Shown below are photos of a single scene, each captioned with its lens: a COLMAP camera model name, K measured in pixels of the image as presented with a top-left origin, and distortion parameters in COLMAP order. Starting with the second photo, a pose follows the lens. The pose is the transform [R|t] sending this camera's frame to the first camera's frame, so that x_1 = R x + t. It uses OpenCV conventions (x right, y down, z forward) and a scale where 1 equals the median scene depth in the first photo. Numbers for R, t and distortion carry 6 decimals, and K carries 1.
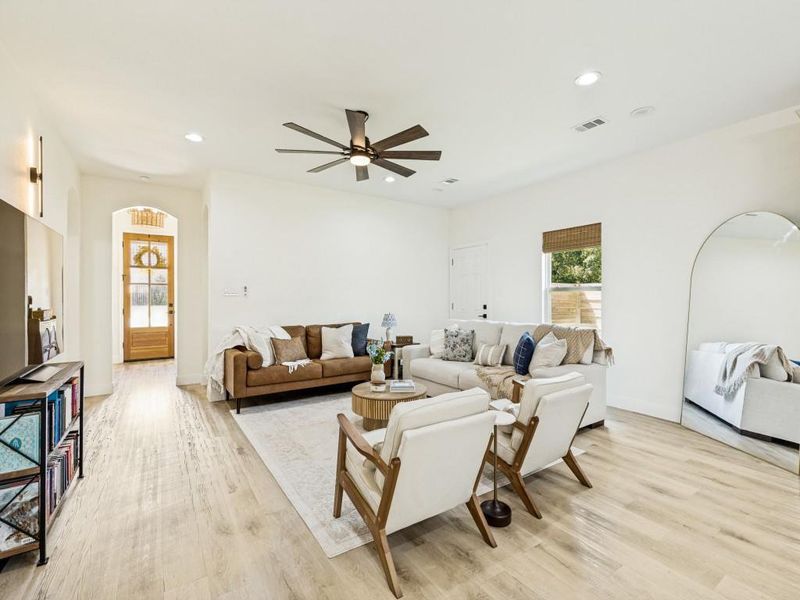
lens RADIAL K [[363.8, 0, 407.7], [0, 363.8, 297.4], [0, 0, 1]] dist [0.010528, -0.000167]
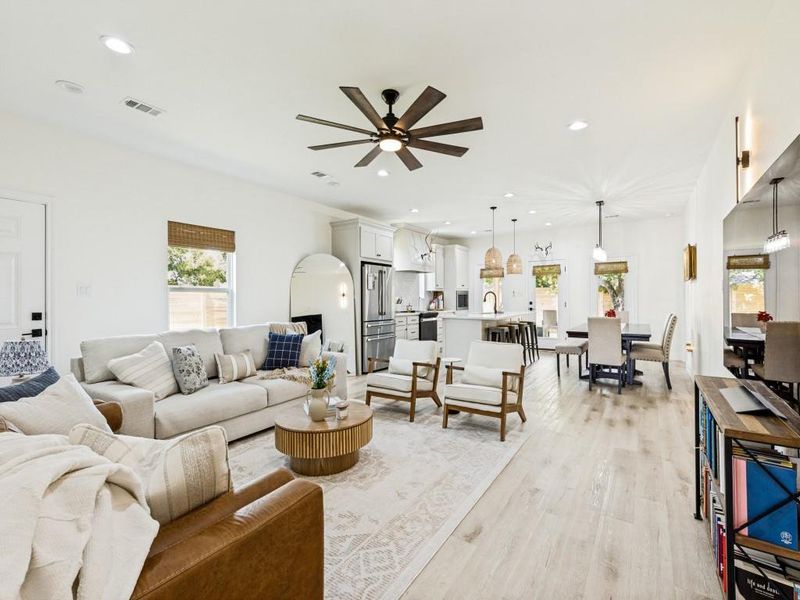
lens RADIAL K [[363.8, 0, 407.7], [0, 363.8, 297.4], [0, 0, 1]] dist [0.010528, -0.000167]
pose [[-0.379535, 0.005180, 0.925163, -0.997629], [0.005202, 0.999980, -0.003465, 0.003942], [-0.925163, 0.003498, -0.379554, 1.332615]]
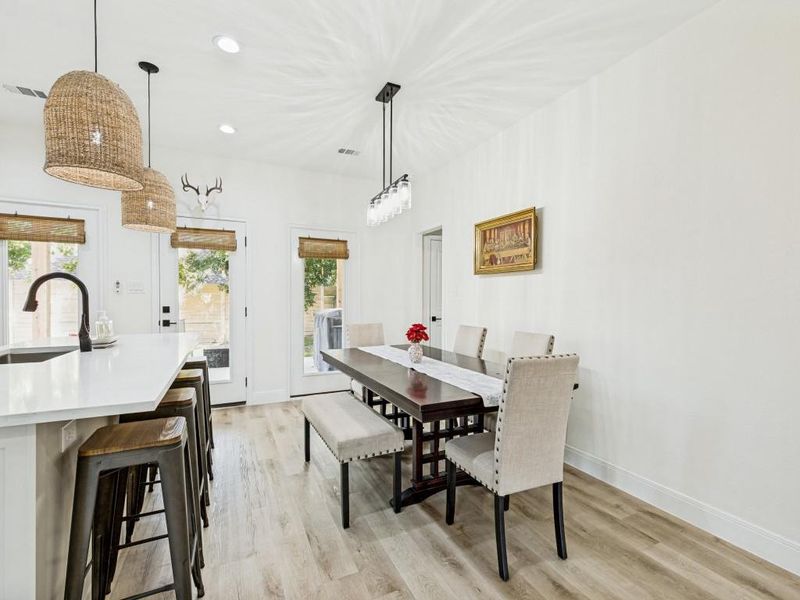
lens RADIAL K [[373.3, 0, 408.7], [0, 373.3, 302.8], [0, 0, 1]] dist [-0.000366, -0.000213]
pose [[-0.990167, -0.006188, 0.139754, 0.263419], [-0.005278, 0.999962, 0.006882, 0.006791], [-0.139791, 0.006076, -0.990162, 0.519134]]
